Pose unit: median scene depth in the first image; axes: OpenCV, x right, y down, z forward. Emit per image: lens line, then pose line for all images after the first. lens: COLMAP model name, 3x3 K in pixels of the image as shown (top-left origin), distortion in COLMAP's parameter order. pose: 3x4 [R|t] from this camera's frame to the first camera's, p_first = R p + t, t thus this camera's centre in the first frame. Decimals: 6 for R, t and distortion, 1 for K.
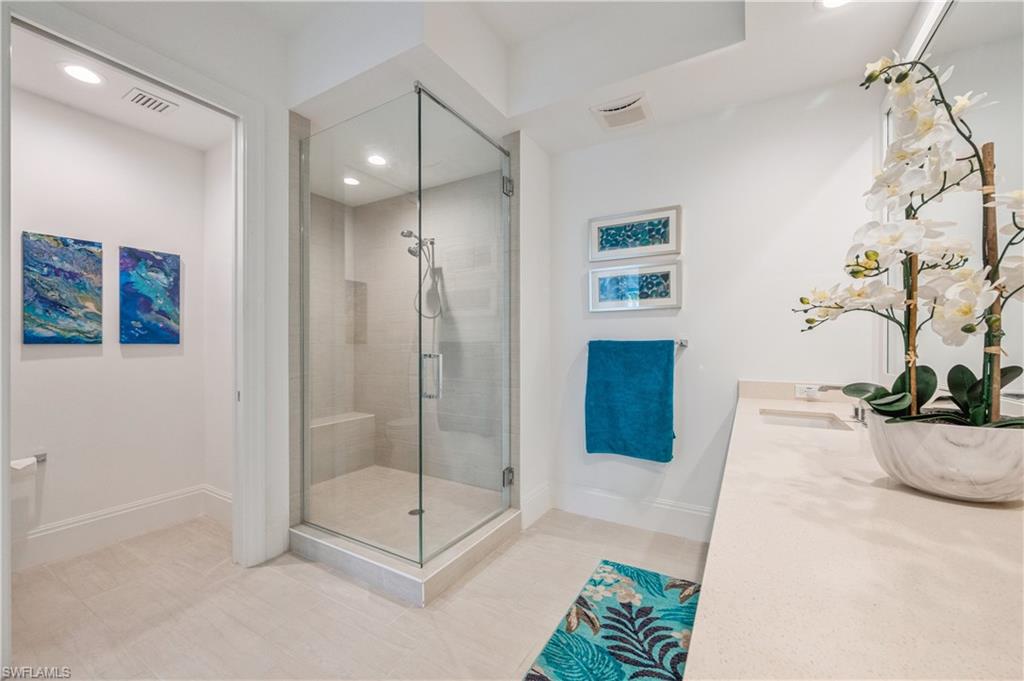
lens RADIAL K [[407.1, 0, 515.5], [0, 407.1, 341.7], [0, 0, 1]] dist [-0.003100, 0.000736]
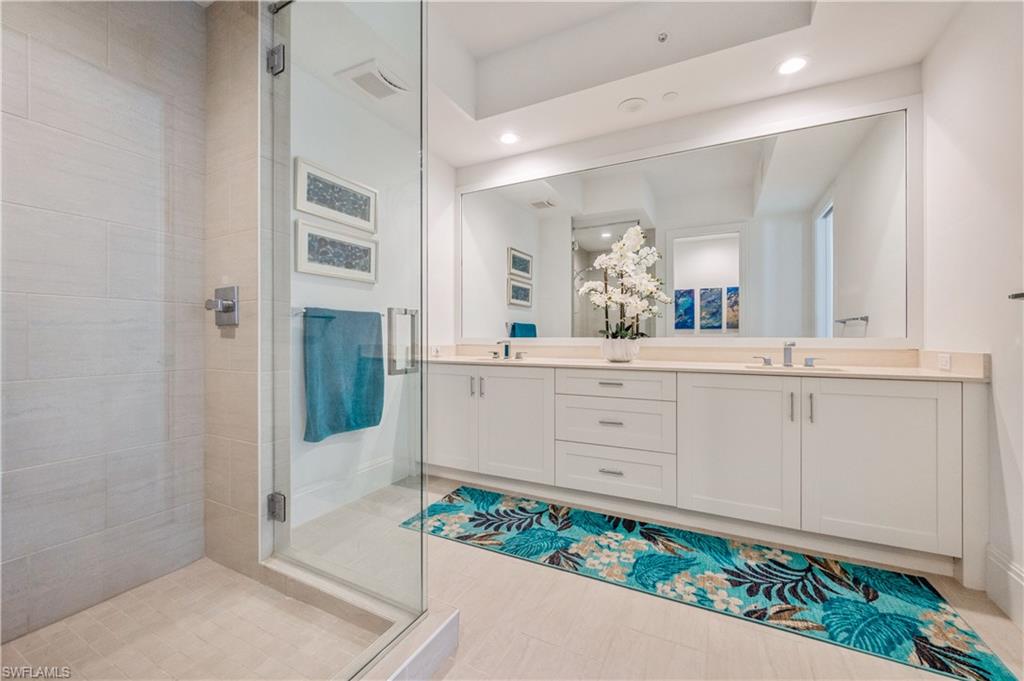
lens RADIAL K [[407.1, 0, 513.8], [0, 407.1, 336.6], [0, 0, 1]] dist [-0.003100, 0.000736]
pose [[-0.058655, 0.002880, 0.998274, -0.714619], [-0.003728, 0.999988, -0.003104, 0.062527], [-0.998271, -0.003904, -0.058644, 0.684127]]
